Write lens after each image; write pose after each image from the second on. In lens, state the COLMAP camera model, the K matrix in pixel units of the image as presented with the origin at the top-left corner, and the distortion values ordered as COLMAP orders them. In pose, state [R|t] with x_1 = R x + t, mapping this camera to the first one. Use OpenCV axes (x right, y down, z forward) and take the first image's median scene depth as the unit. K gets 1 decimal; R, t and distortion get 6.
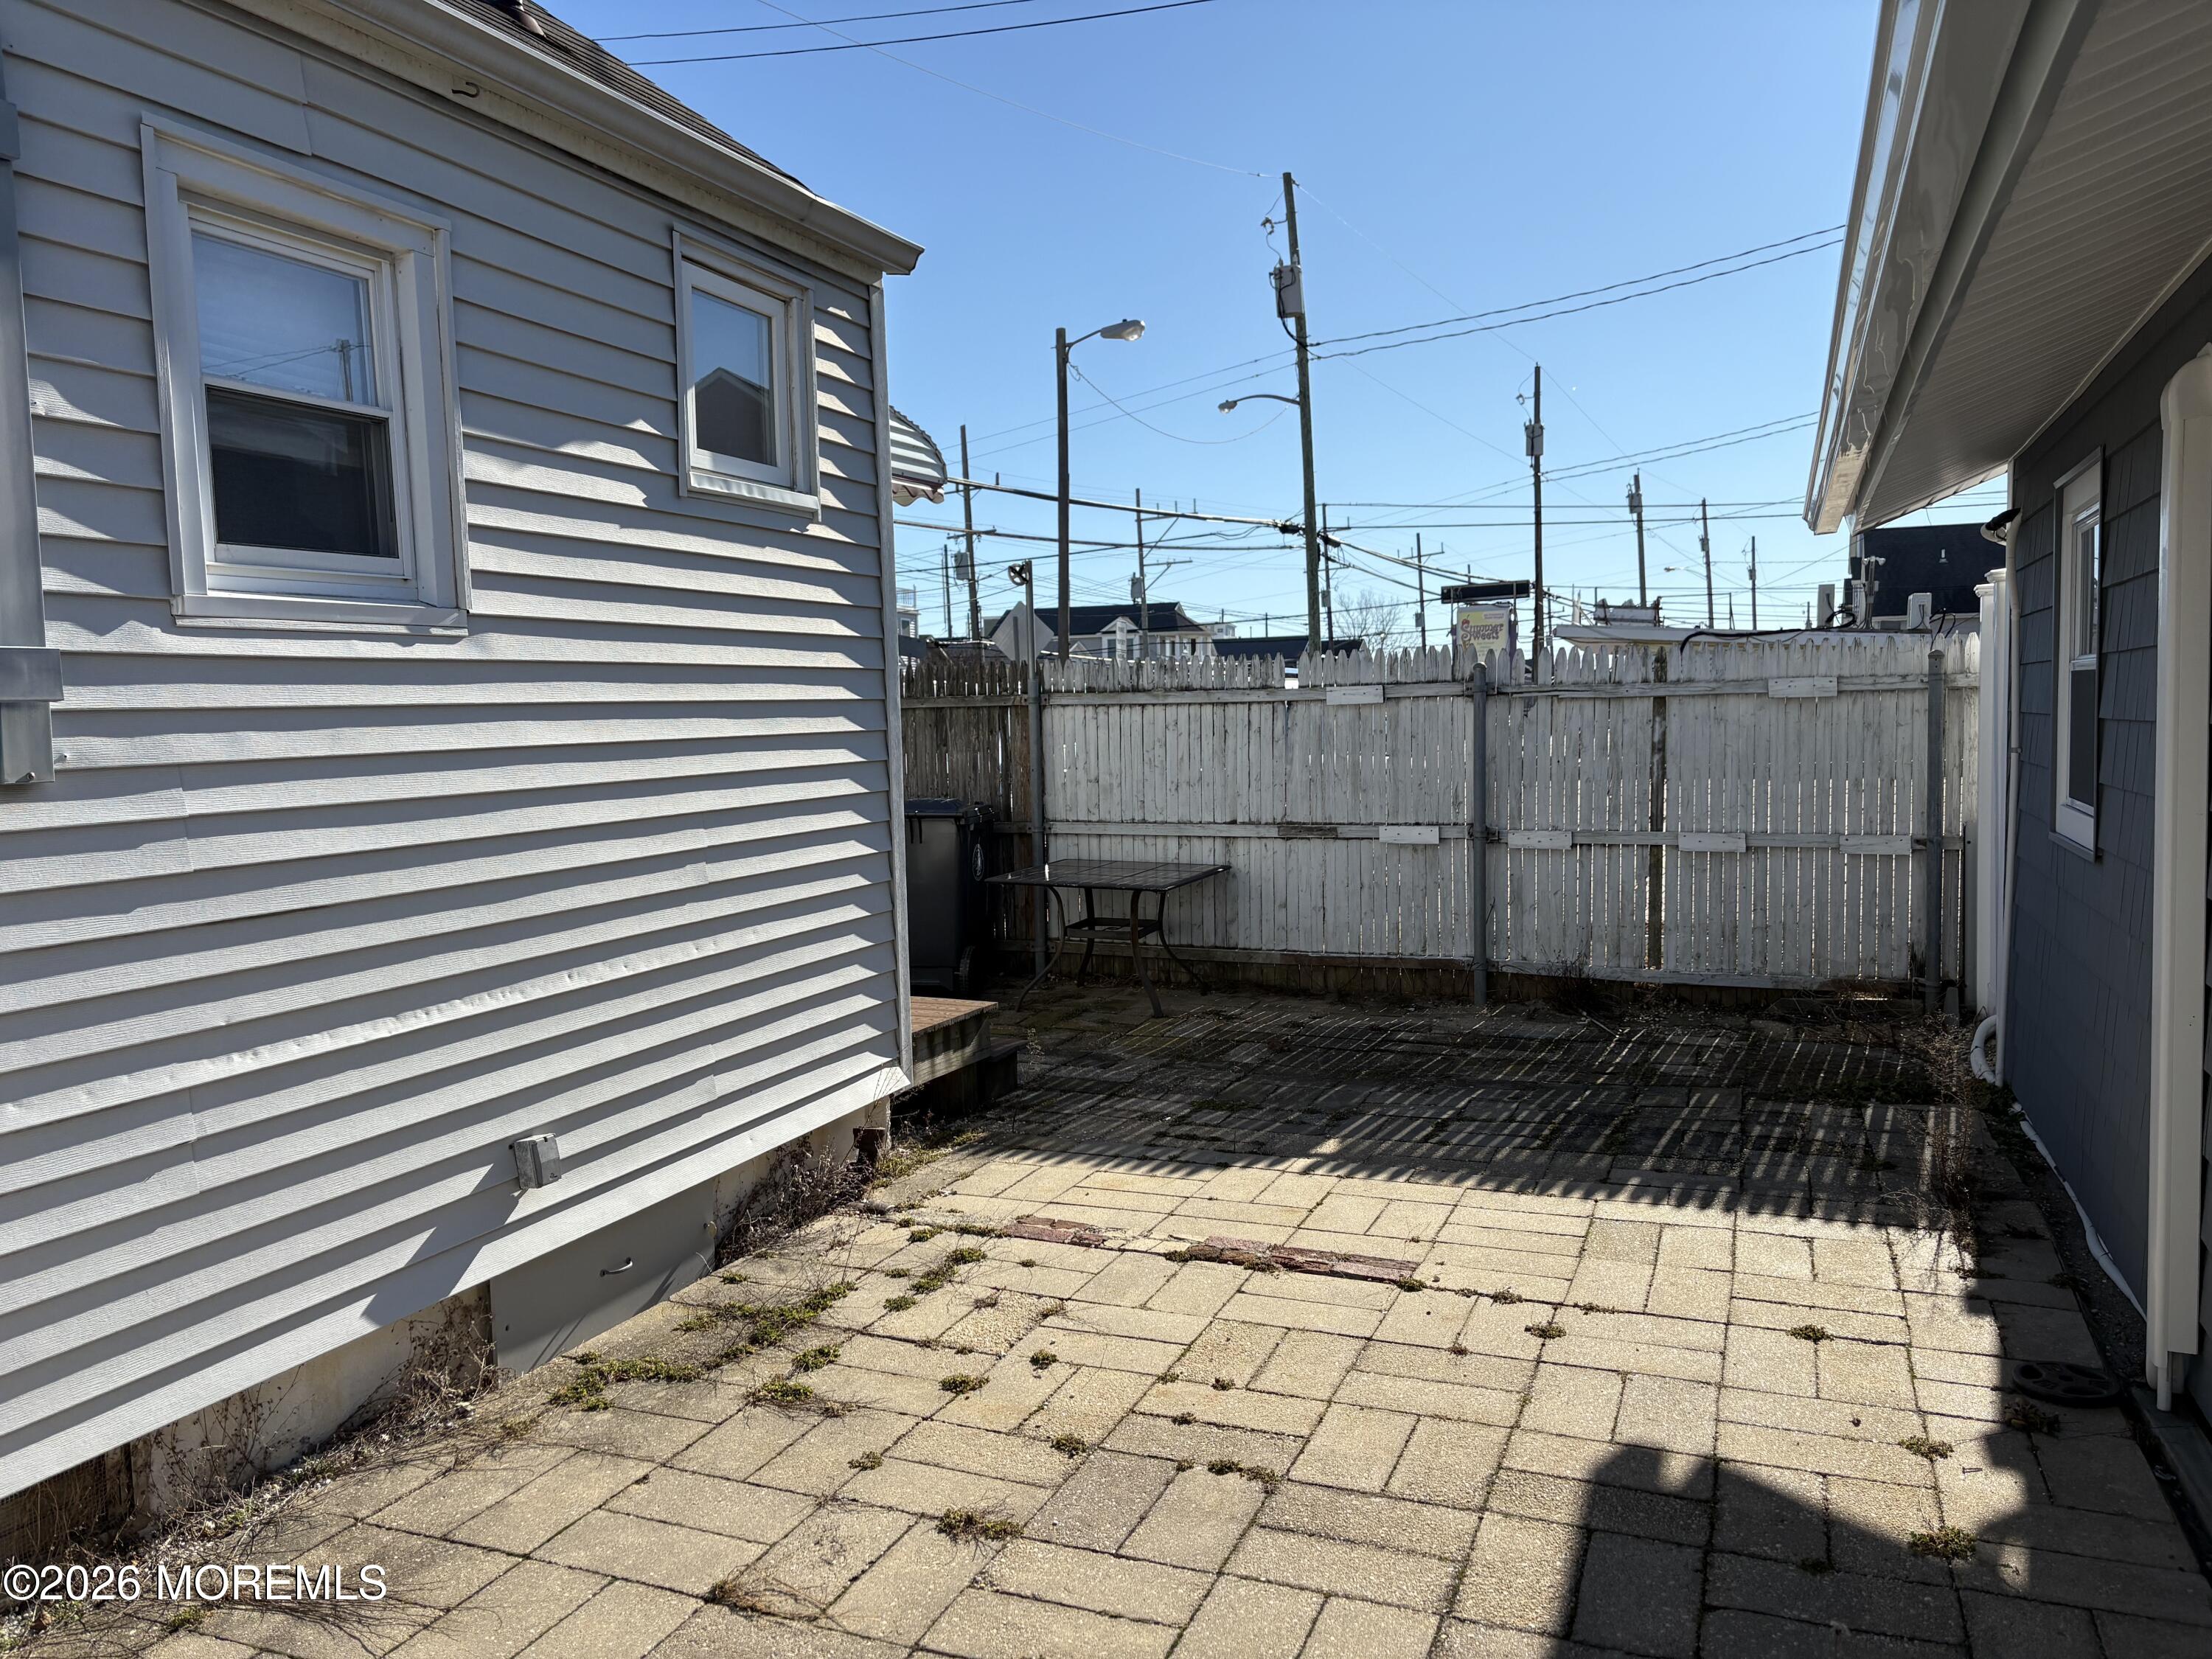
lens RADIAL K [[1685.4, 0, 1104.7], [0, 1685.4, 852.3], [0, 0, 1]] dist [0.008026, -0.001804]
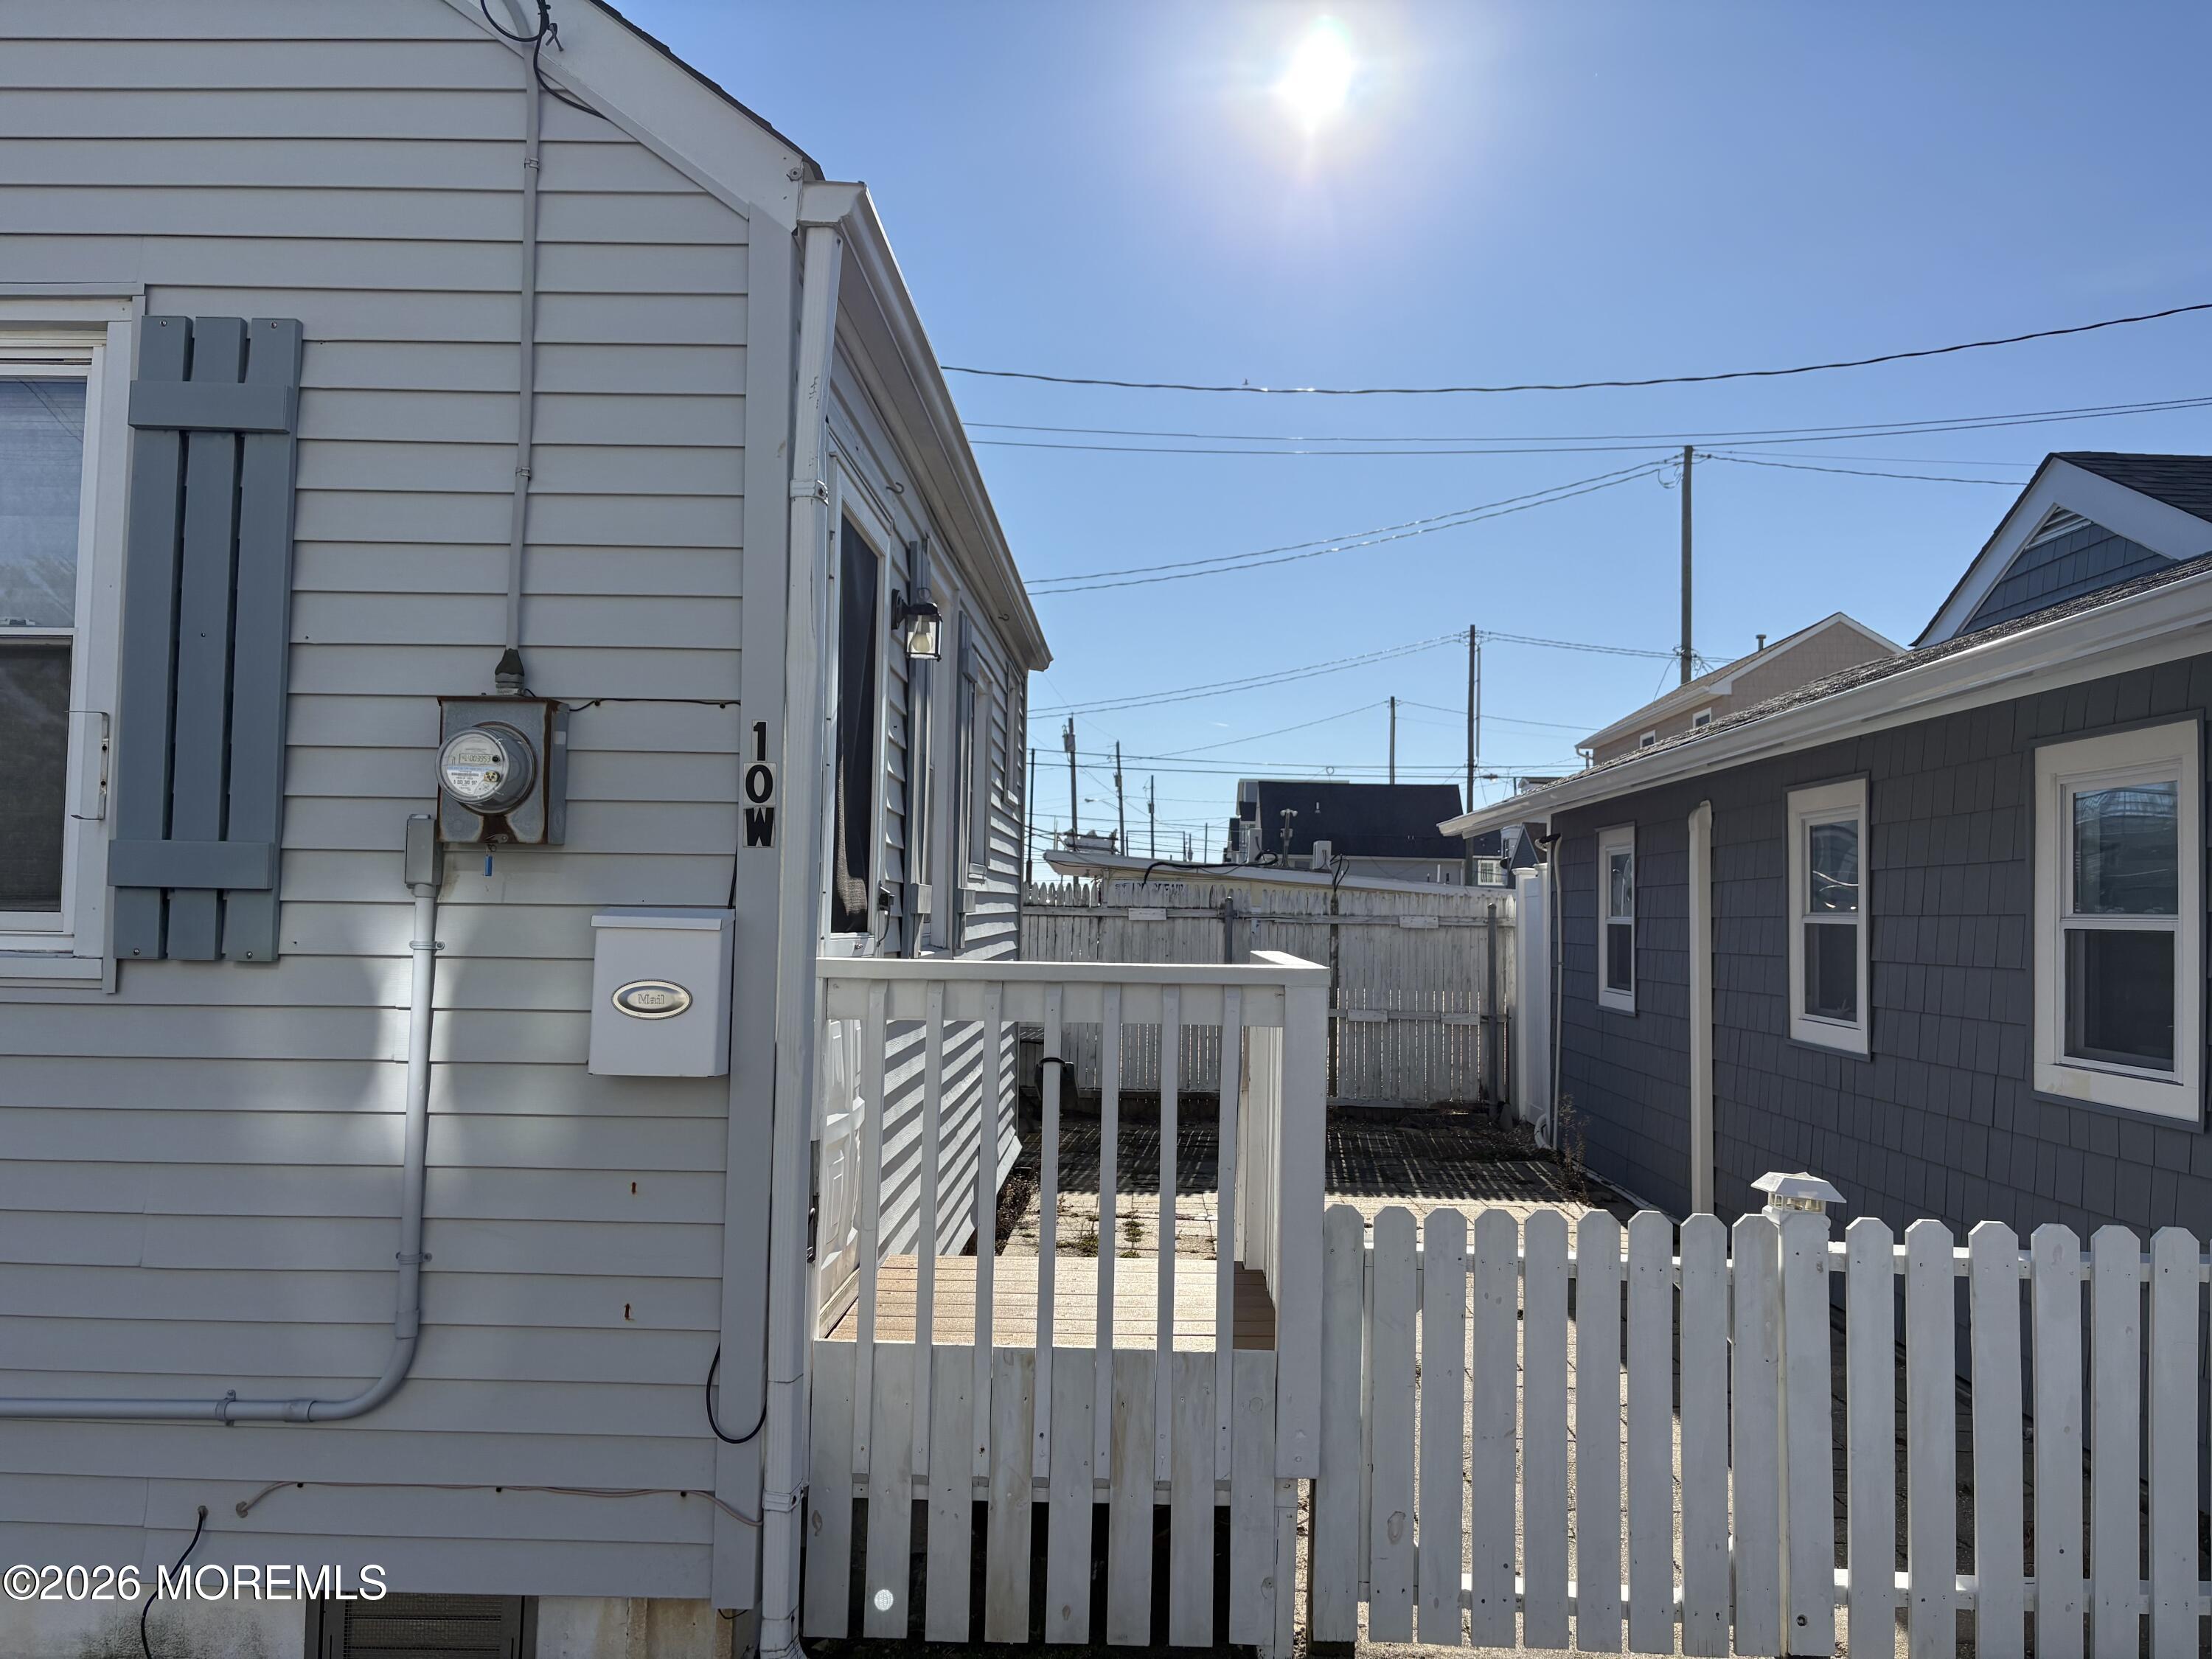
lens RADIAL K [[1669.2, 0, 1106.0], [0, 1669.2, 829.5], [0, 0, 1]] dist [0.022644, -0.003956]
pose [[0.936697, 0.059788, 0.344998, -0.402652], [-0.012999, 0.990573, -0.136371, 0.035619], [-0.349899, 0.123253, 0.928644, -0.382758]]
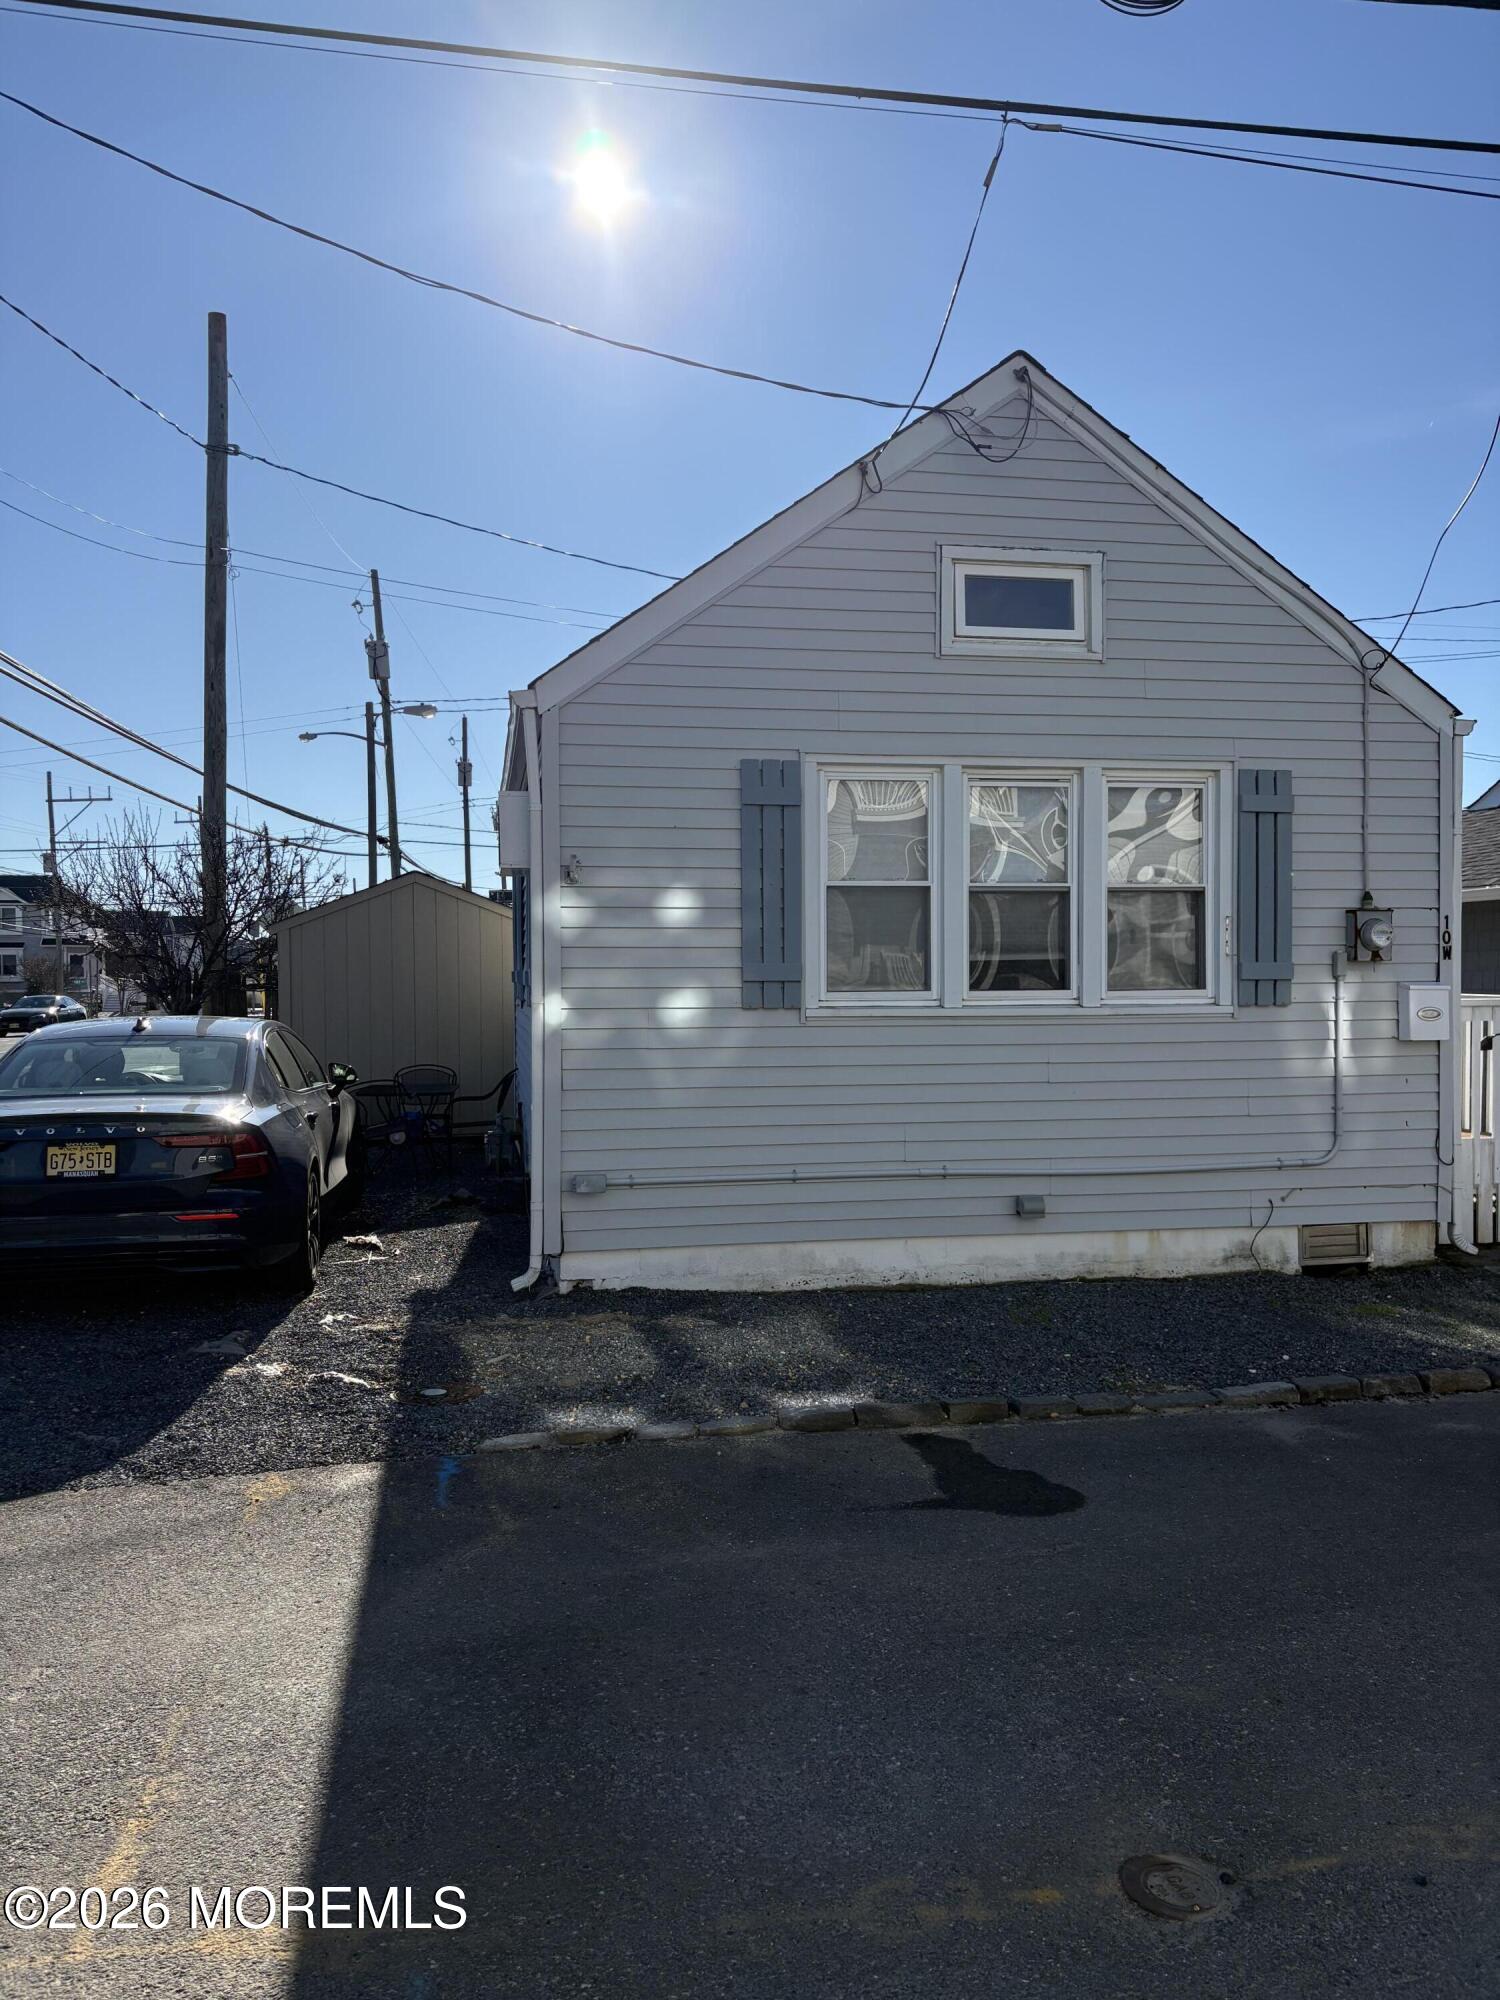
lens RADIAL K [[1523.9, 0, 750.0], [0, 1523.9, 1000.0], [0, 0, 1]] dist [0.008026, -0.001804]
pose [[0.845288, 0.008594, 0.534241, -1.373095], [0.030681, 0.997440, -0.064590, 0.068469], [-0.533429, 0.070988, 0.842861, -0.619369]]
